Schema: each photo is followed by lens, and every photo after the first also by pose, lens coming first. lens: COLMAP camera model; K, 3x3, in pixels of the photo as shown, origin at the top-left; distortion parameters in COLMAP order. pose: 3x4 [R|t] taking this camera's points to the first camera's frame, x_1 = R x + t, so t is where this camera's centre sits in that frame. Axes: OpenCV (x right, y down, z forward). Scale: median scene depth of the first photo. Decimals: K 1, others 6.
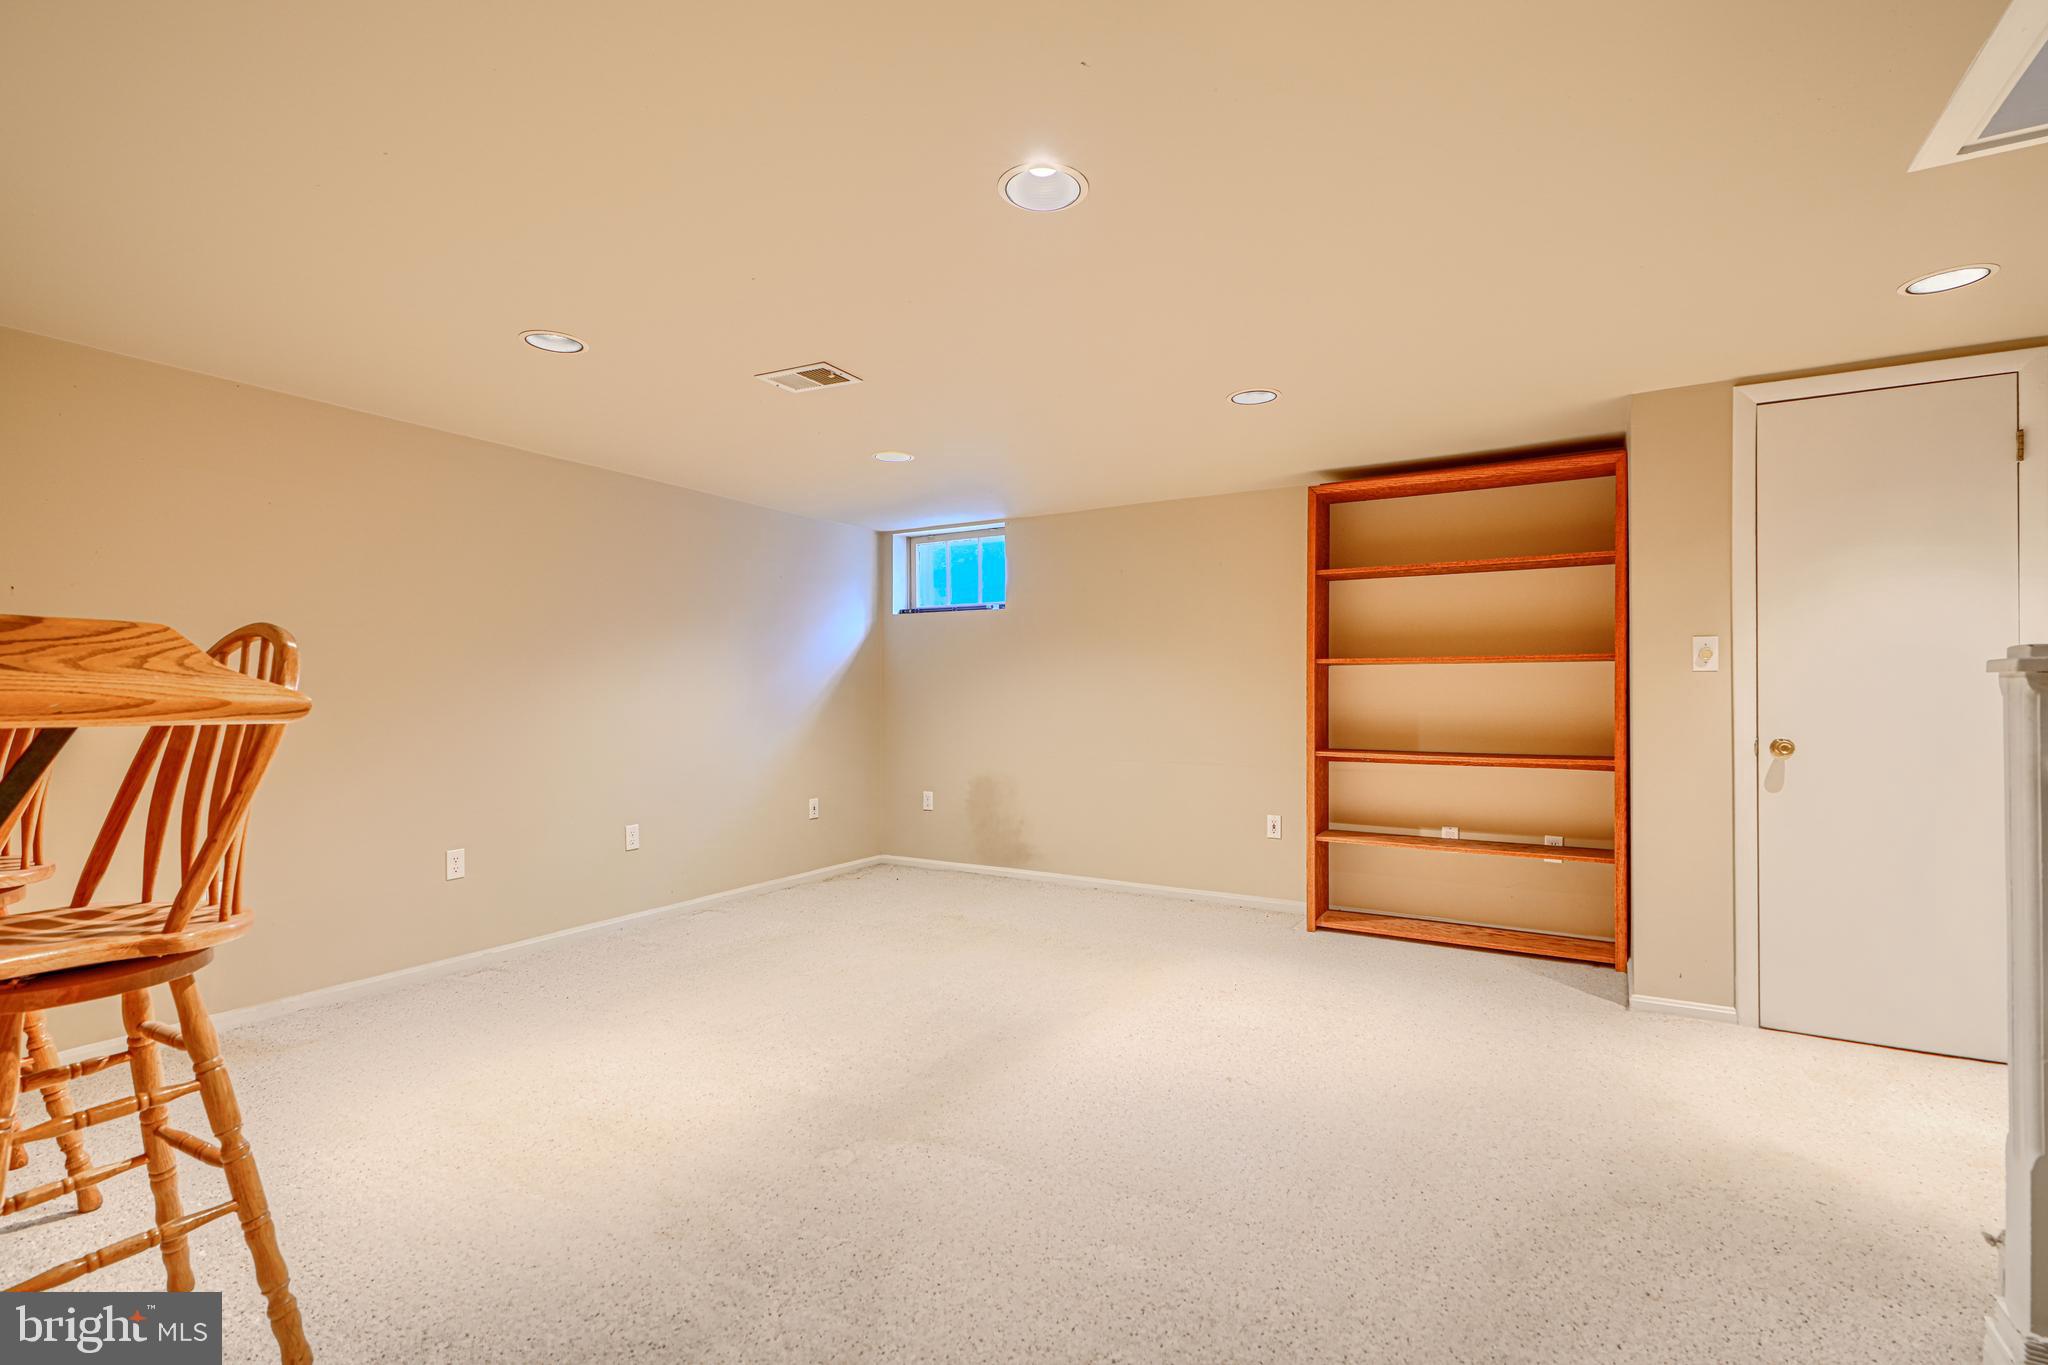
lens RADIAL K [[960.5, 0, 1024.0], [0, 960.5, 682.5], [0, 0, 1]] dist [0.000386, 0.000028]
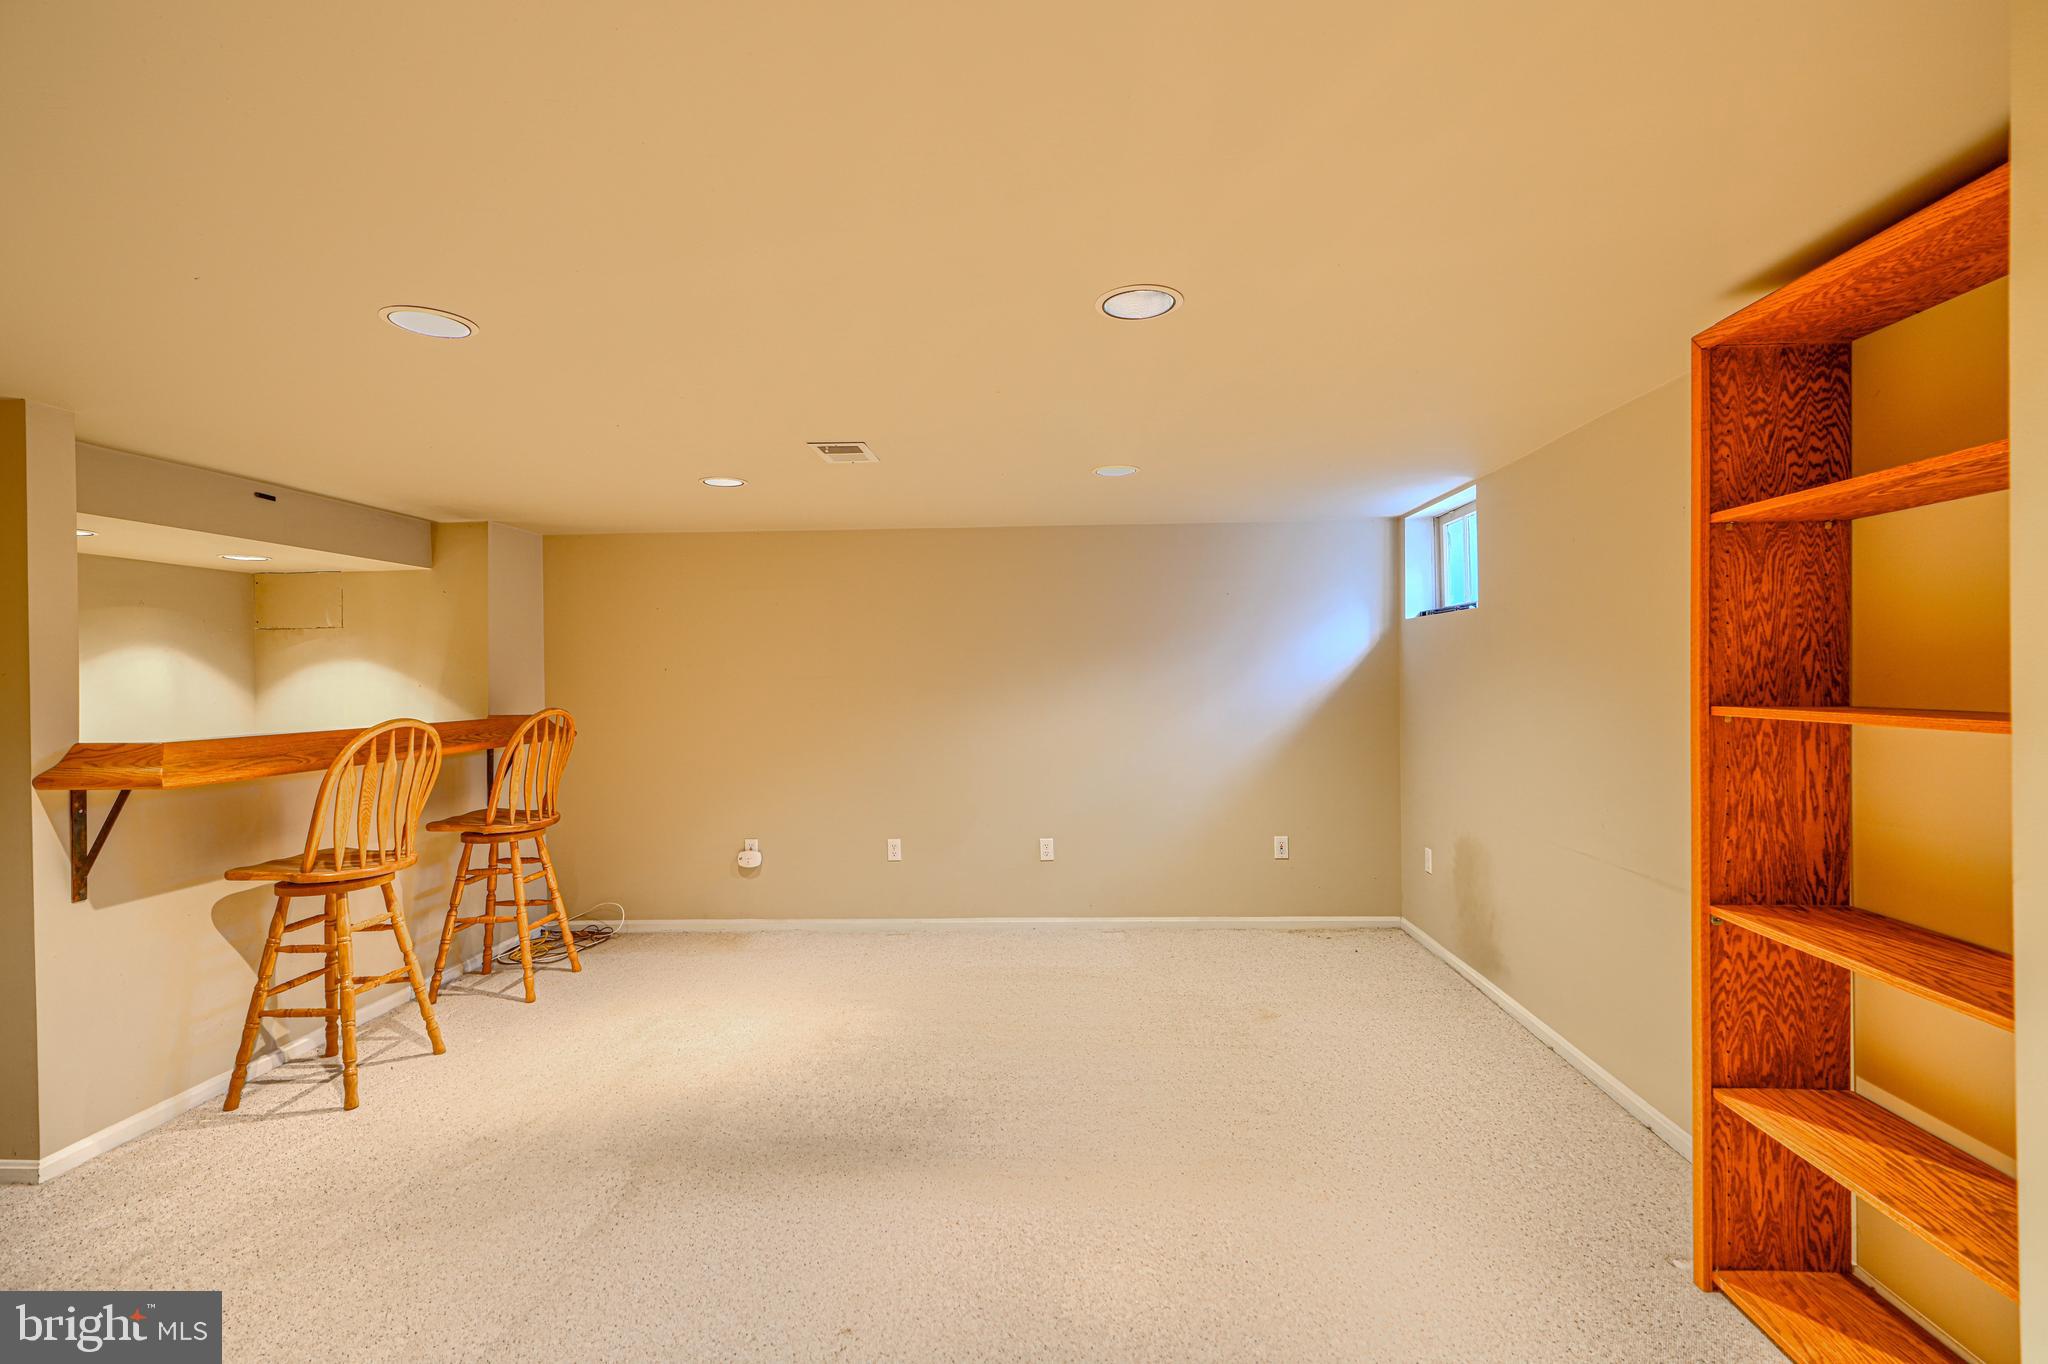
lens RADIAL K [[921.1, 0, 1020.2], [0, 921.1, 676.5], [0, 0, 1]] dist [0.000682, 0.000113]
pose [[0.449234, -0.005070, -0.893400, 0.524179], [0.025613, 0.999646, 0.007206, -0.047879], [0.893047, -0.026119, 0.449204, 0.479025]]
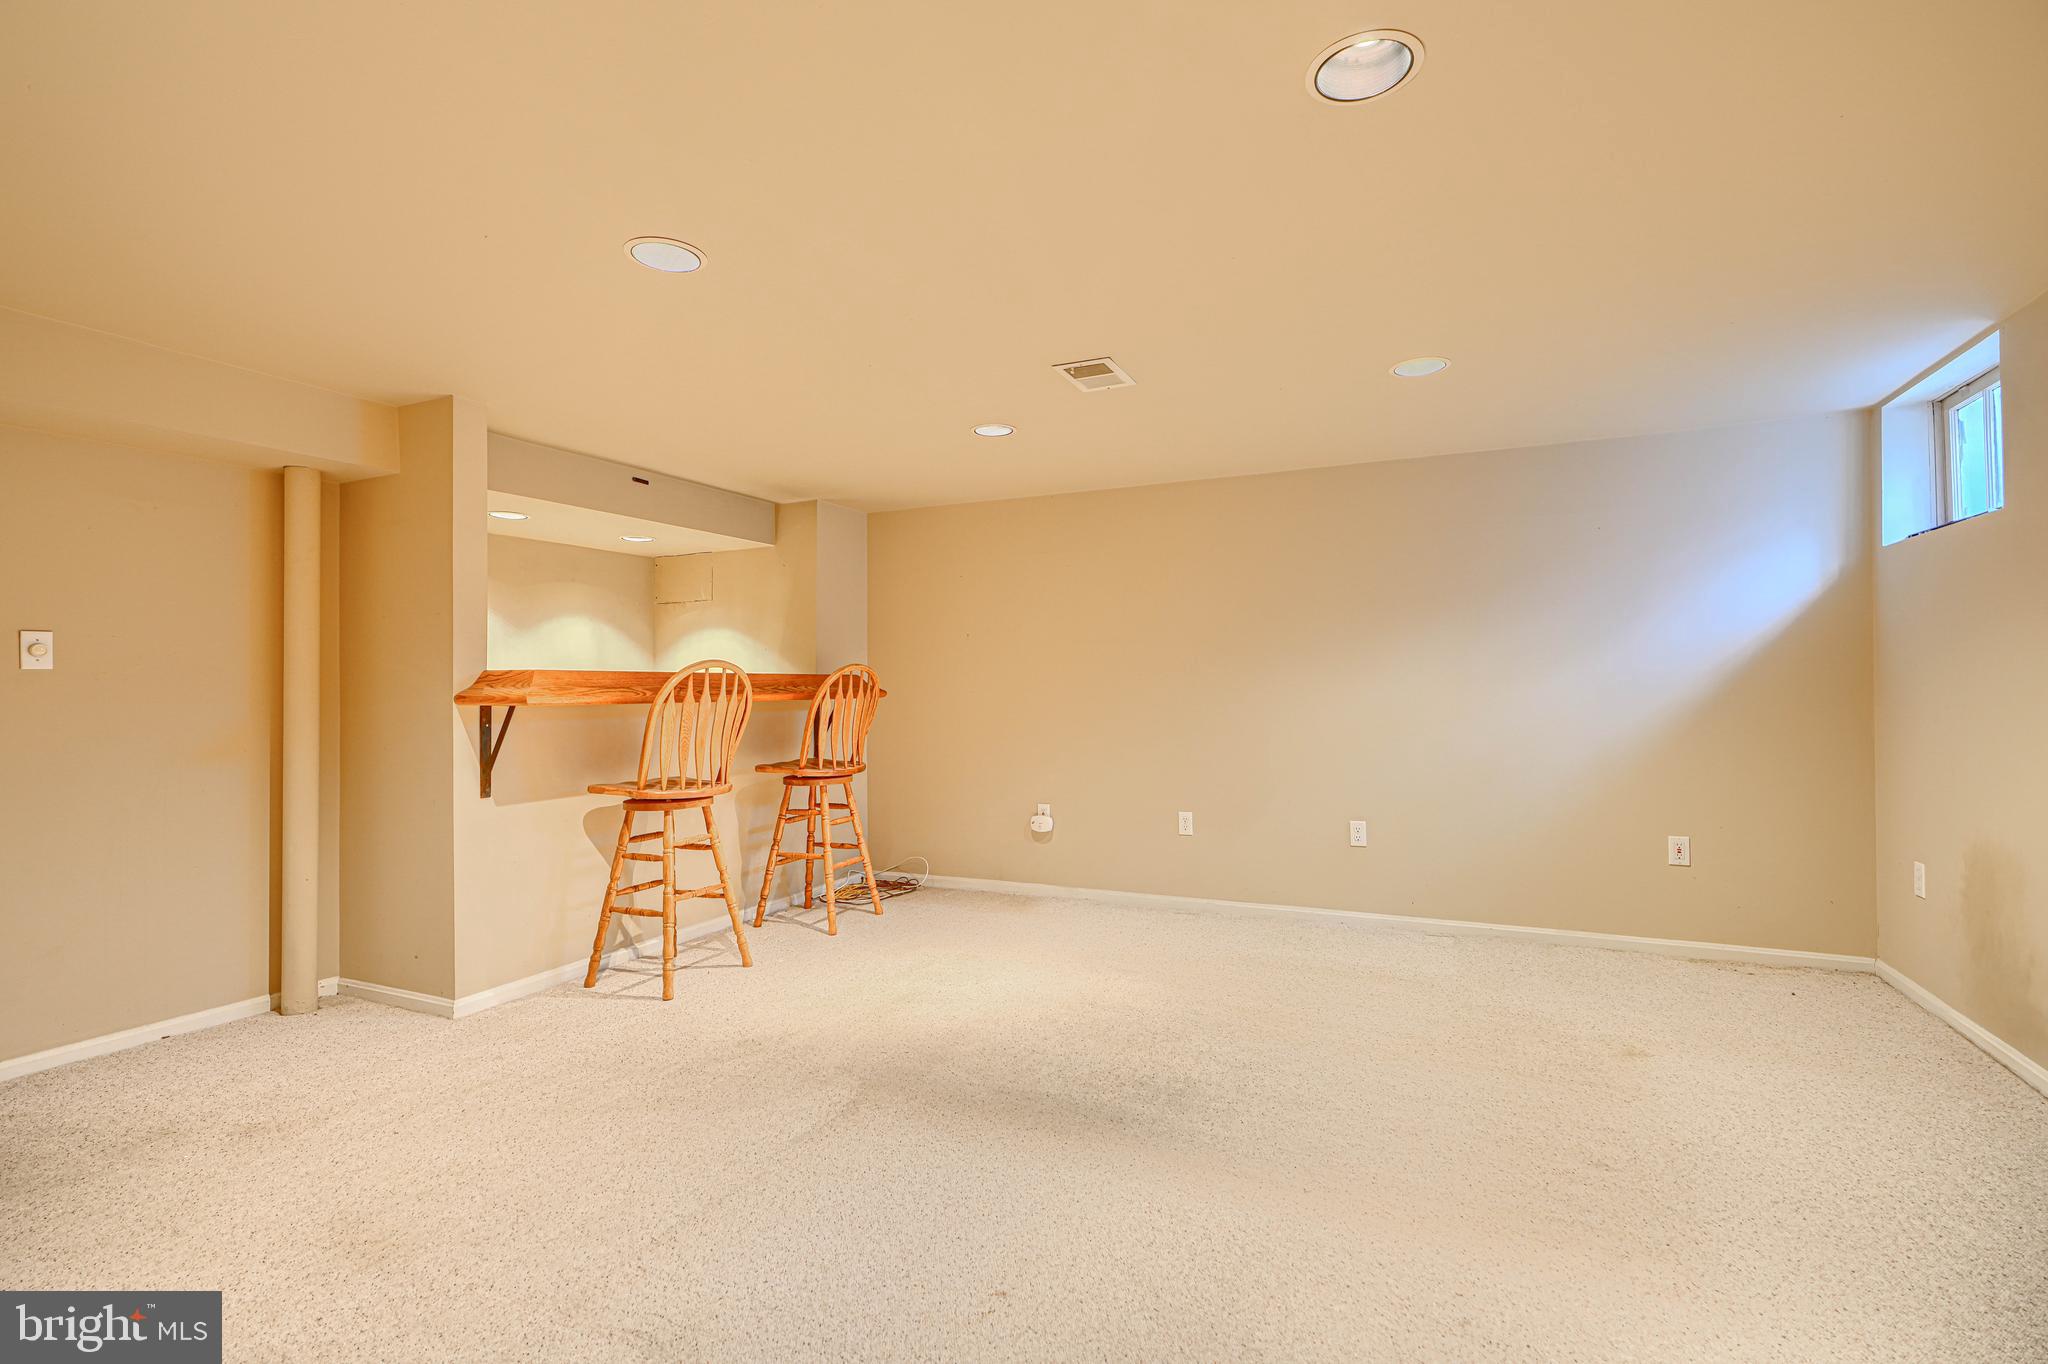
lens RADIAL K [[921.1, 0, 1020.2], [0, 921.1, 676.5], [0, 0, 1]] dist [0.000682, 0.000113]
pose [[0.075715, -0.011861, -0.997059, 0.488778], [0.019918, 0.999748, -0.010380, 0.003668], [0.996931, -0.019073, 0.075932, 0.570314]]
